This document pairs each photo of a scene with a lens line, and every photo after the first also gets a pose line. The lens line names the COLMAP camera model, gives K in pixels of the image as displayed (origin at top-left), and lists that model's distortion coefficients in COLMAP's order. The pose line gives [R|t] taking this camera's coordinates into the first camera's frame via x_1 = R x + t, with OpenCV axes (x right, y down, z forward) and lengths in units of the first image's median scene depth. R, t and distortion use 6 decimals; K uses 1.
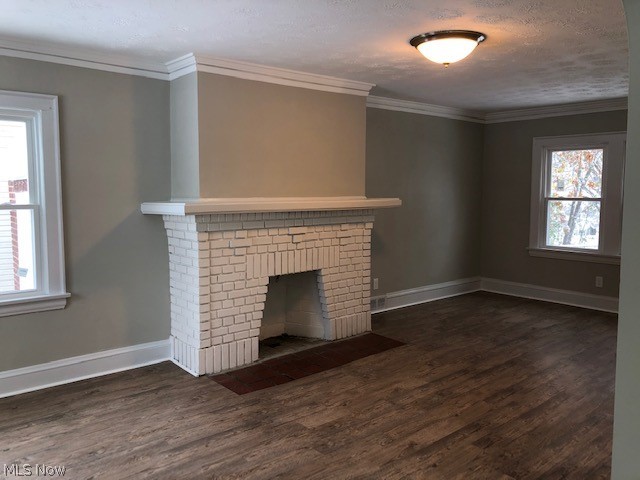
lens RADIAL K [[526.9, 0, 320.0], [0, 526.9, 240.0], [0, 0, 1]] dist [0.014453, 0.003675]
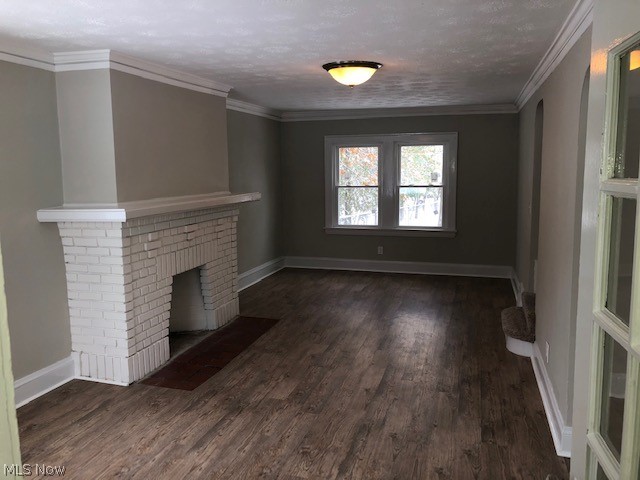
lens RADIAL K [[523.7, 0, 319.6], [0, 523.7, 246.2], [0, 0, 1]] dist [0.007407, 0.000078]
pose [[0.841873, -0.090910, 0.531964, -0.403447], [0.066254, 0.995664, 0.065303, -0.035561], [-0.535594, -0.019732, 0.844245, -0.000970]]
